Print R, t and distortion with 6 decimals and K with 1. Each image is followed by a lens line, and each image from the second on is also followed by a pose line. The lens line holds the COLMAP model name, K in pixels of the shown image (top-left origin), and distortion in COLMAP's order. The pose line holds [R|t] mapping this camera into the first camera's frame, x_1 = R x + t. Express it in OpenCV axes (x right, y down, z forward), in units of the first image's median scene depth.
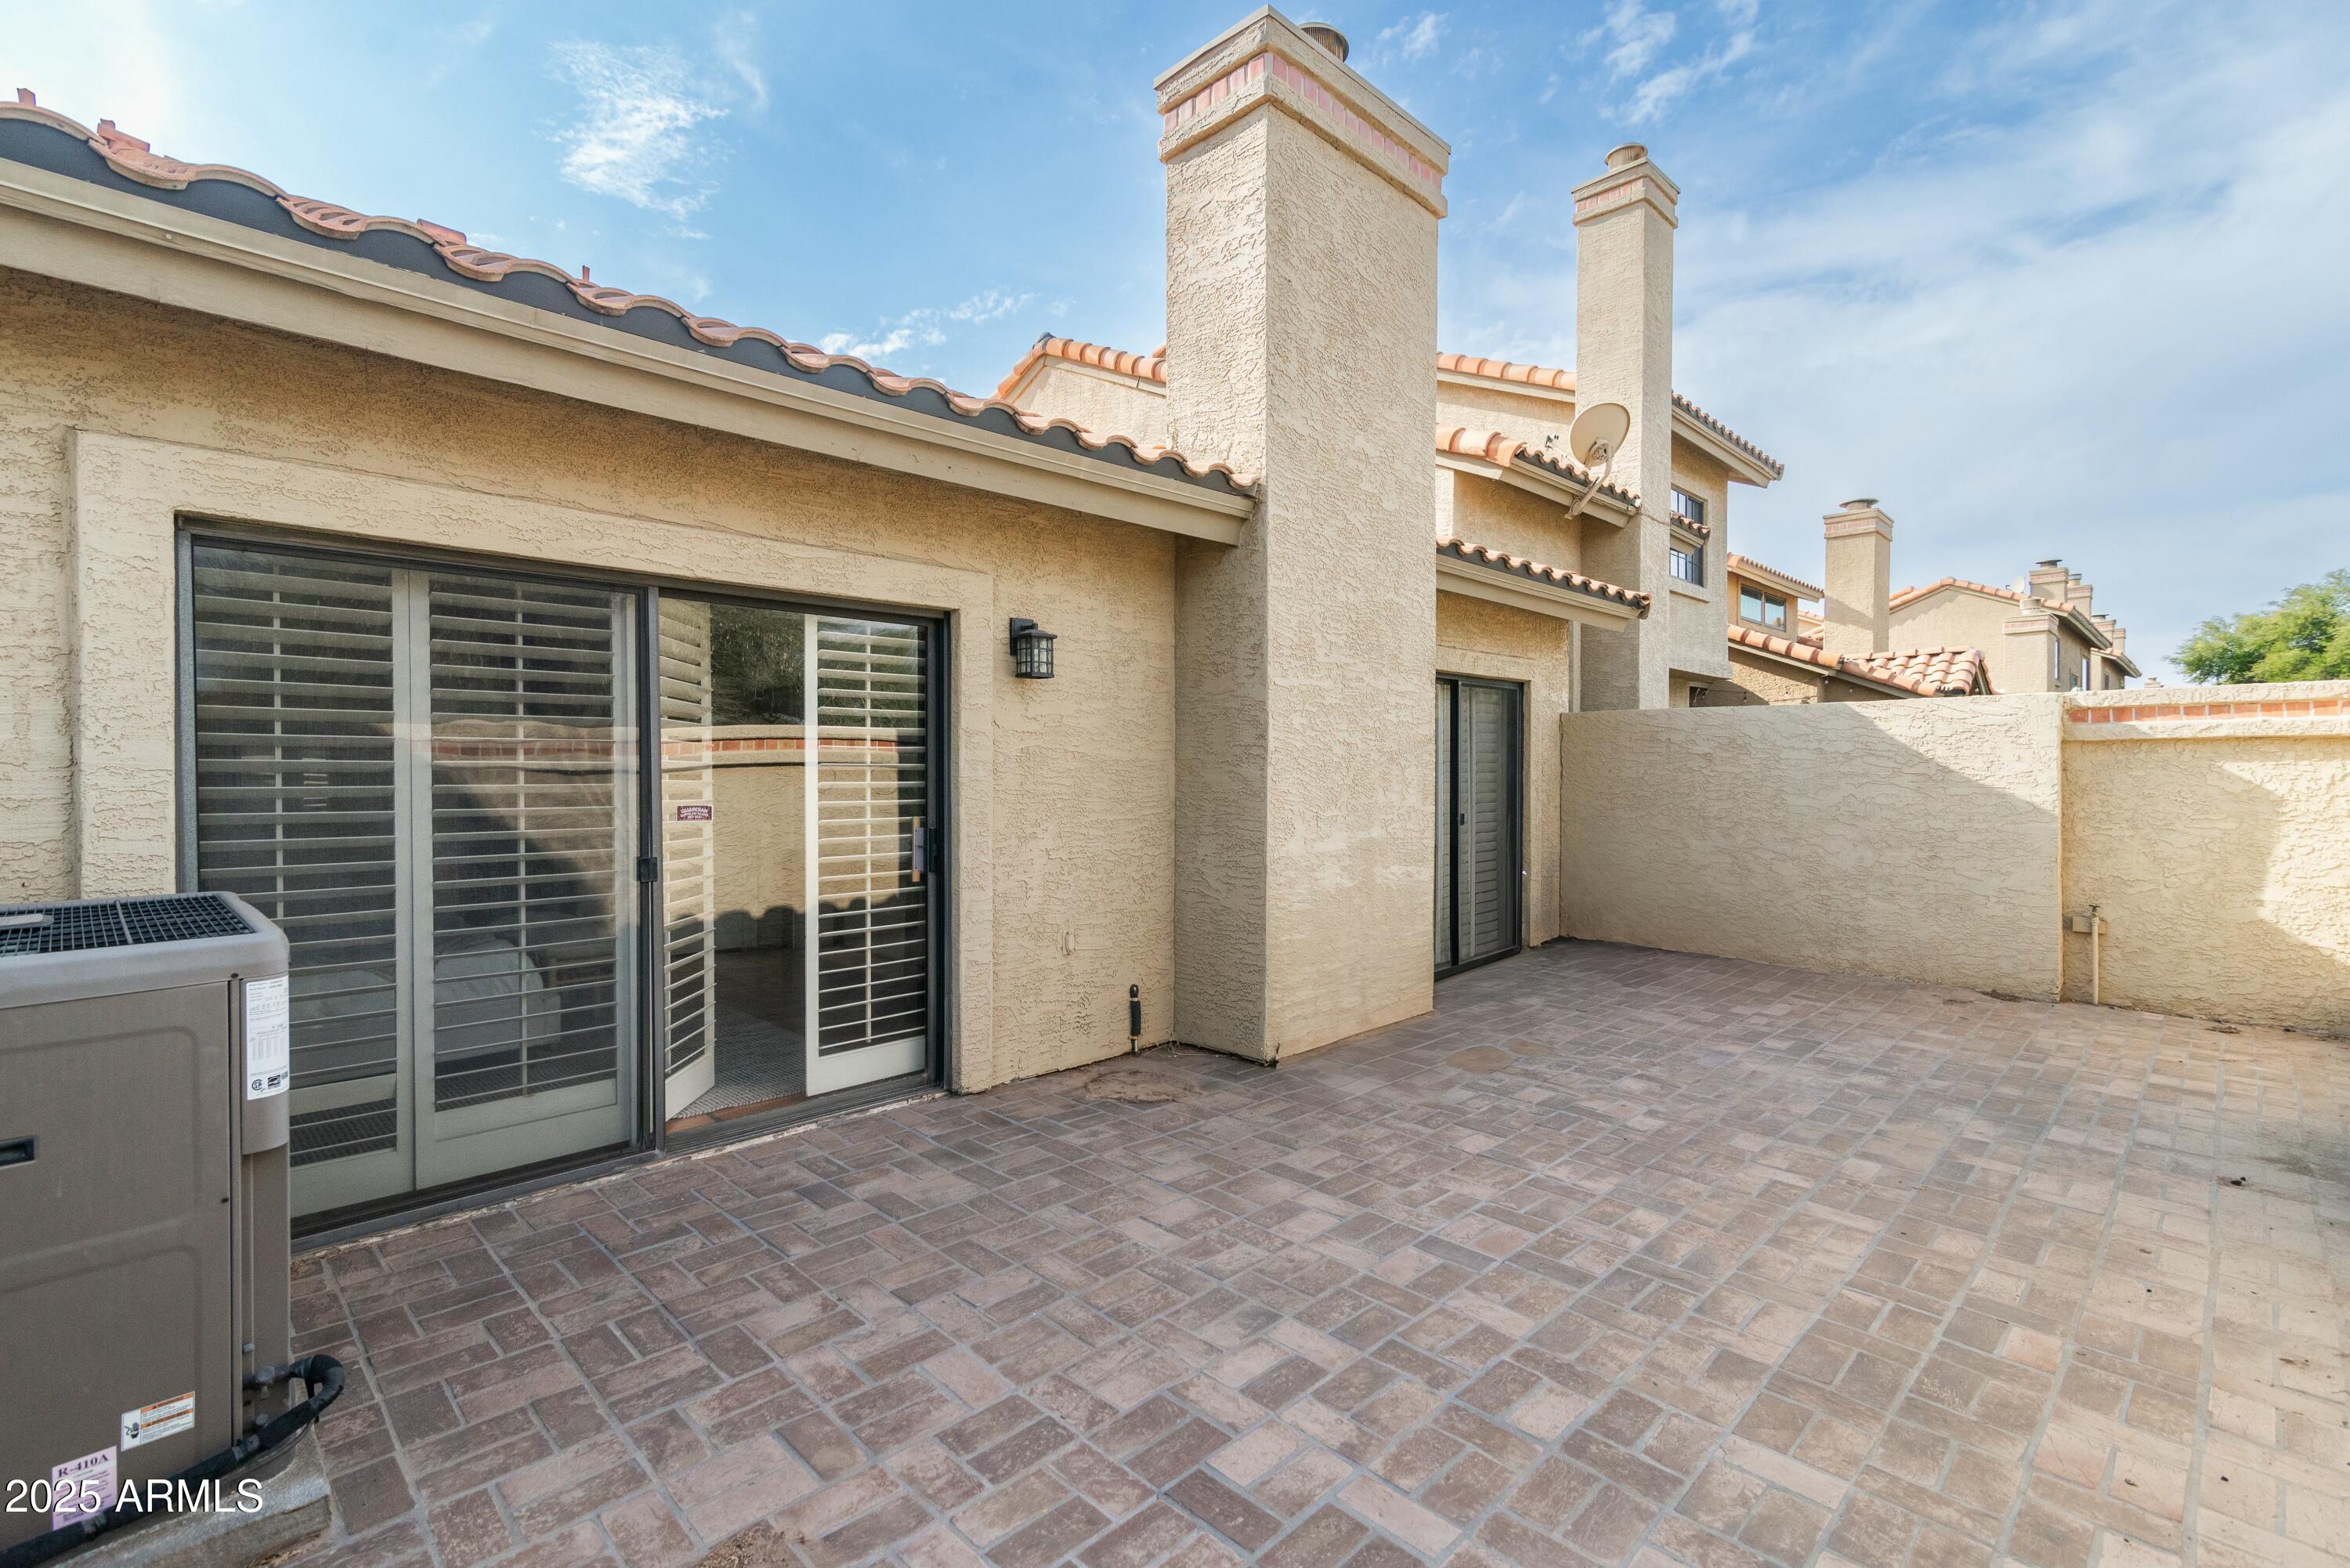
lens RADIAL K [[1062.4, 0, 1152.8], [0, 1062.4, 773.6], [0, 0, 1]] dist [0.012120, -0.000017]
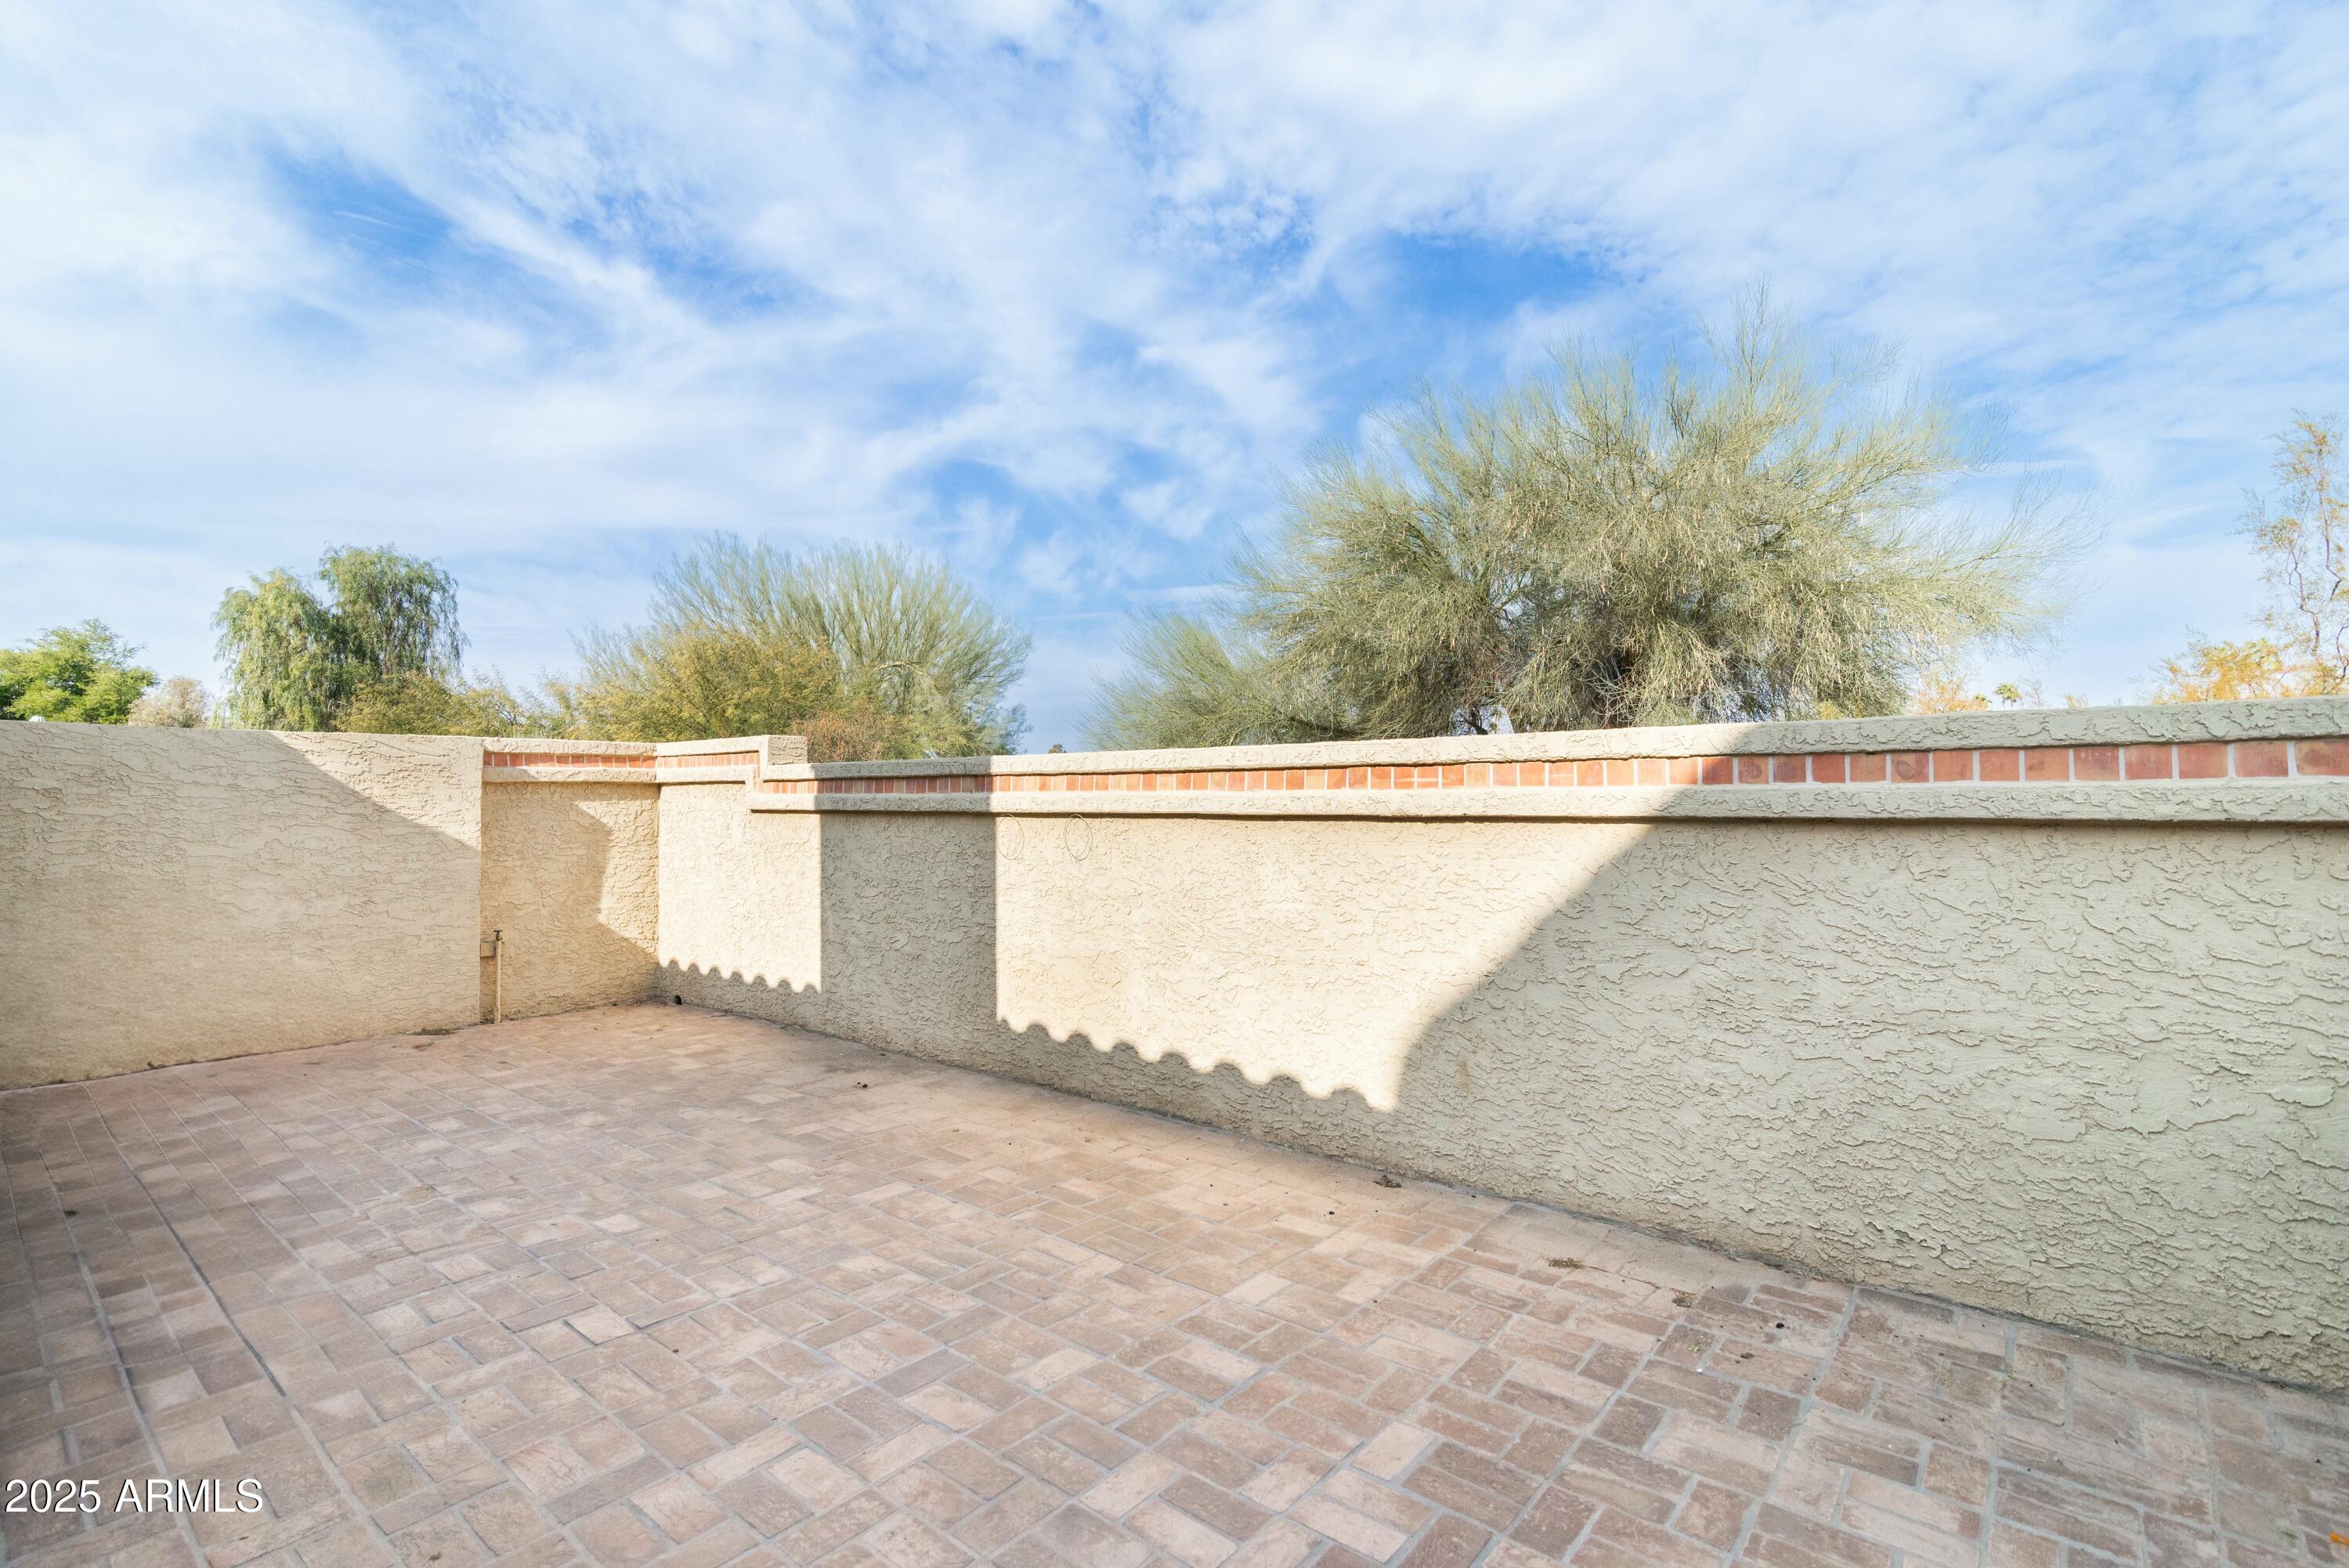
lens RADIAL K [[1062.0, 0, 1152.3], [0, 1062.0, 773.6], [0, 0, 1]] dist [0.012120, -0.000017]
pose [[-0.085852, 0.026584, 0.995953, -0.459111], [0.008800, 0.999625, -0.025923, -0.007958], [-0.996269, 0.006539, -0.086054, 0.672123]]
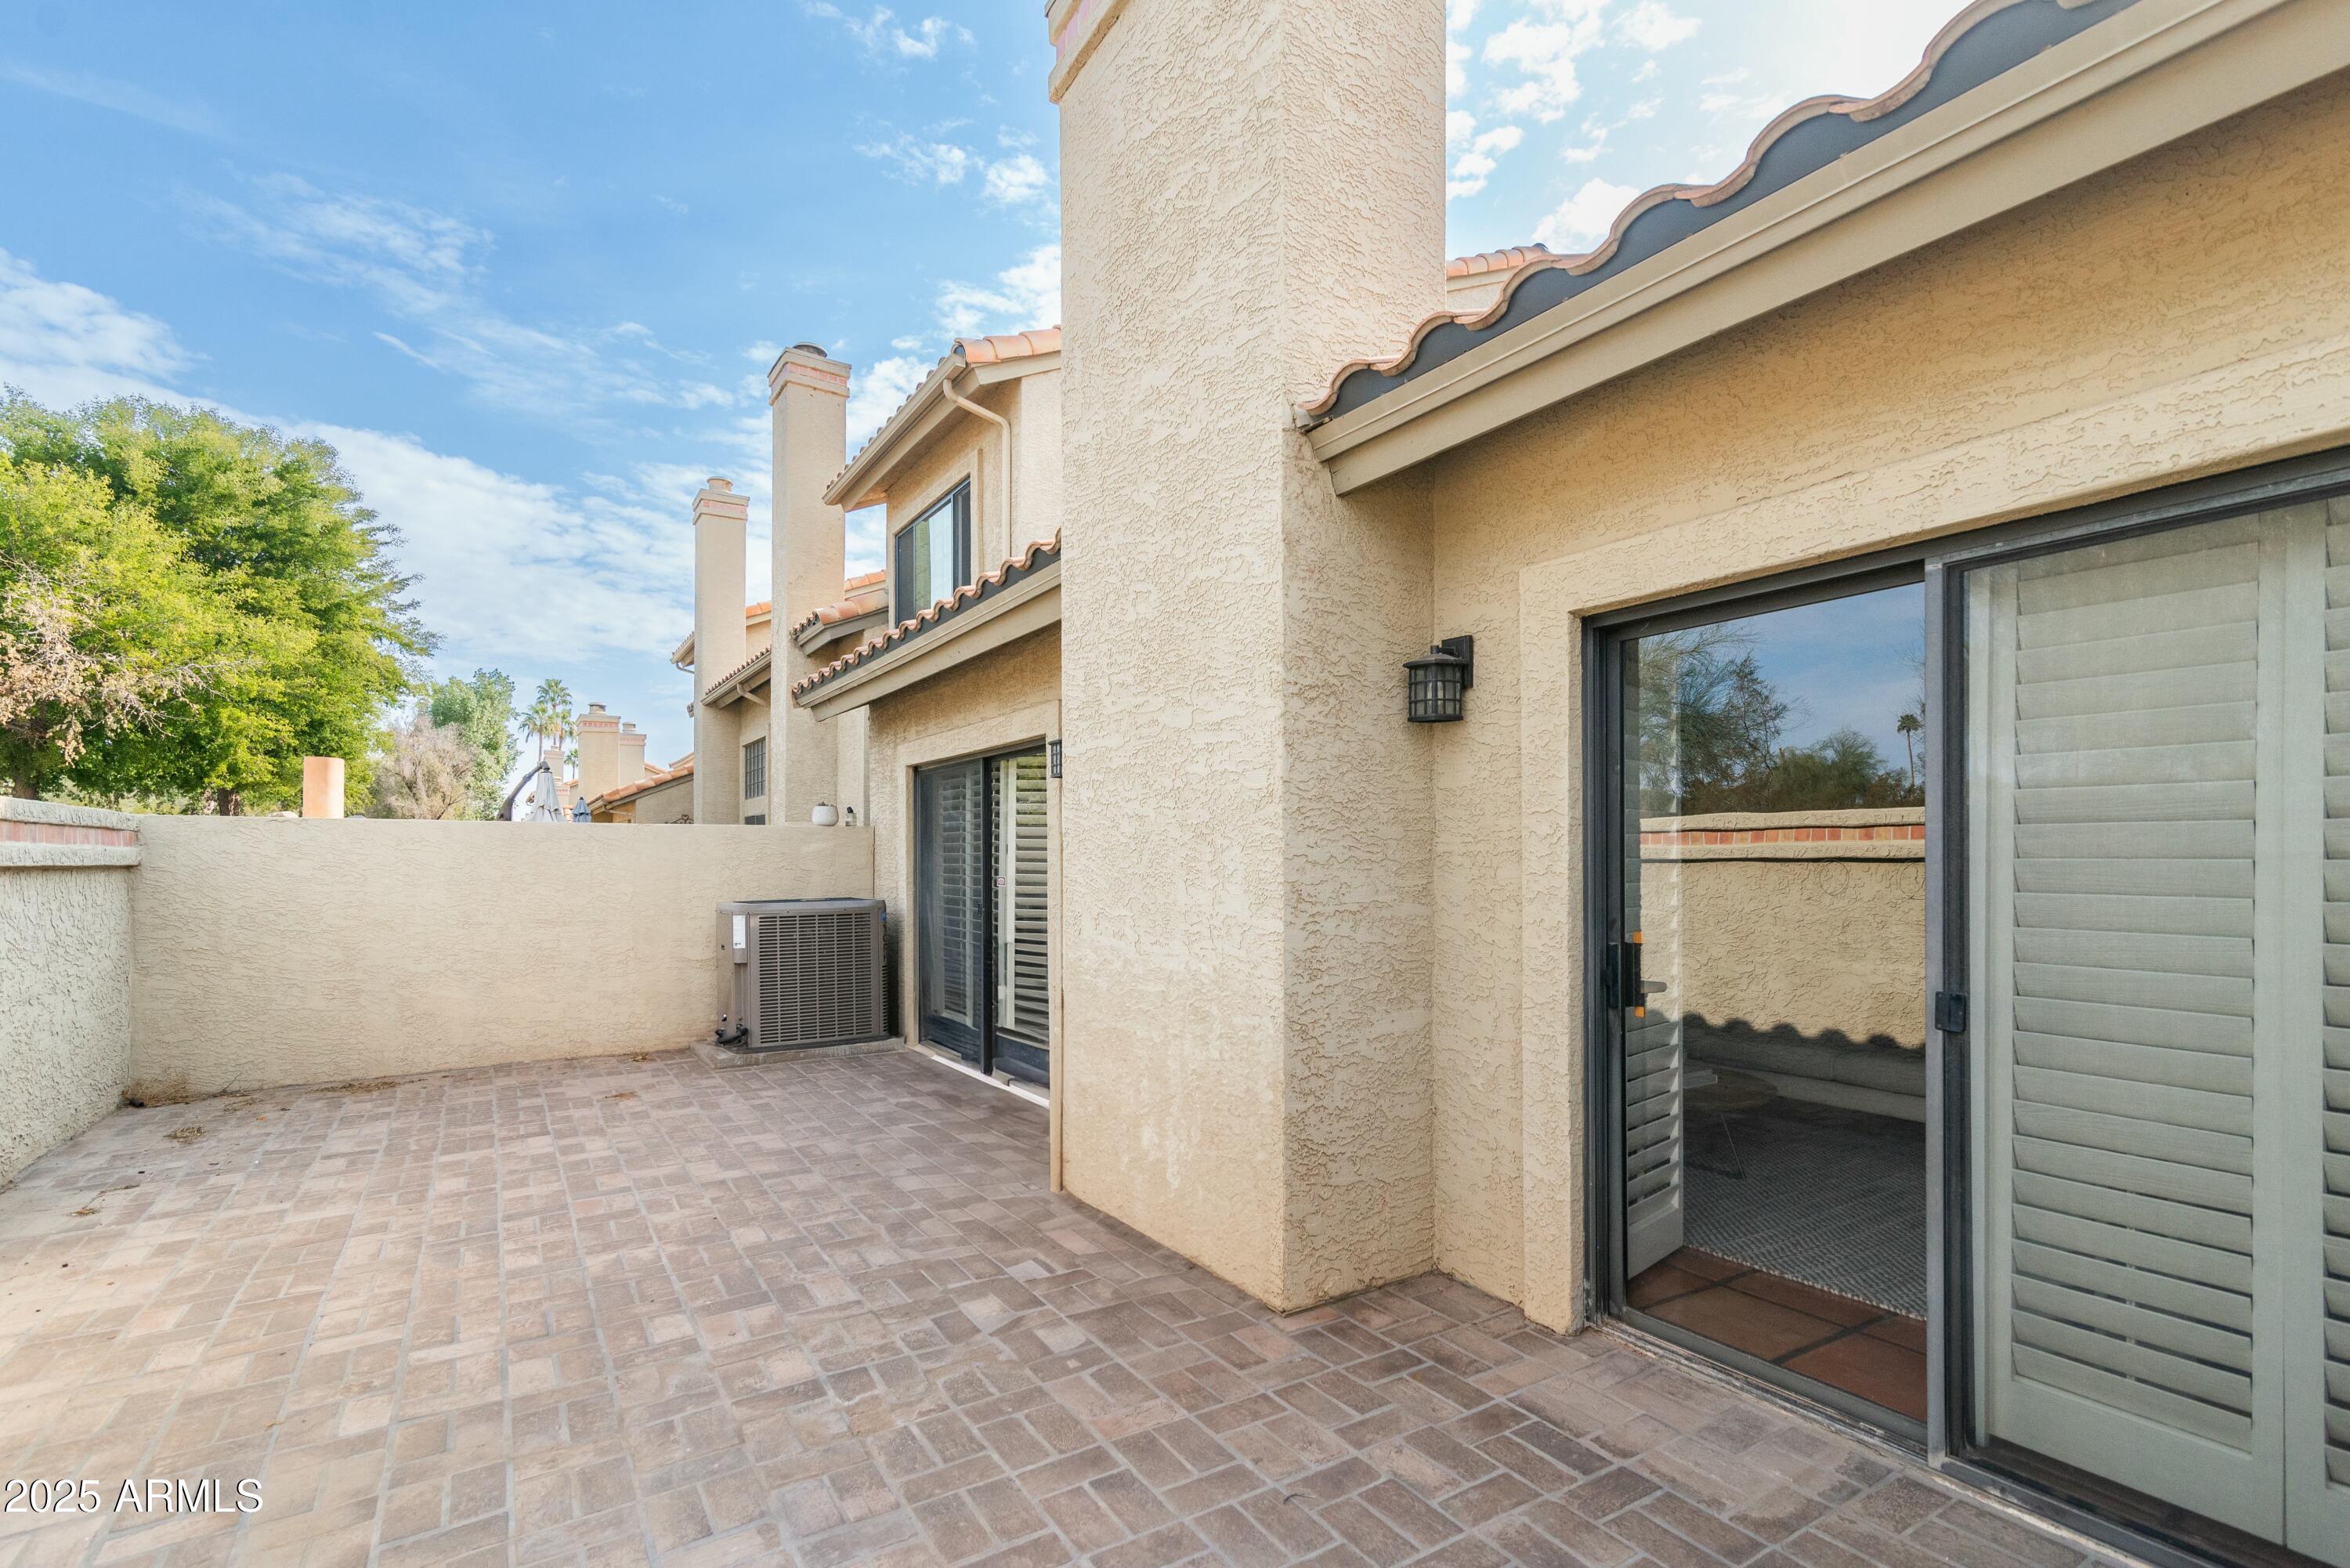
lens RADIAL K [[1098.7, 0, 1227.1], [0, 1098.7, 860.6], [0, 0, 1]] dist [0.003757, -0.000037]
pose [[-0.188947, 0.000393, -0.981987, 1.194088], [-0.002310, 0.999997, 0.000845, 0.000071], [0.981985, 0.002428, -0.188946, 1.595155]]
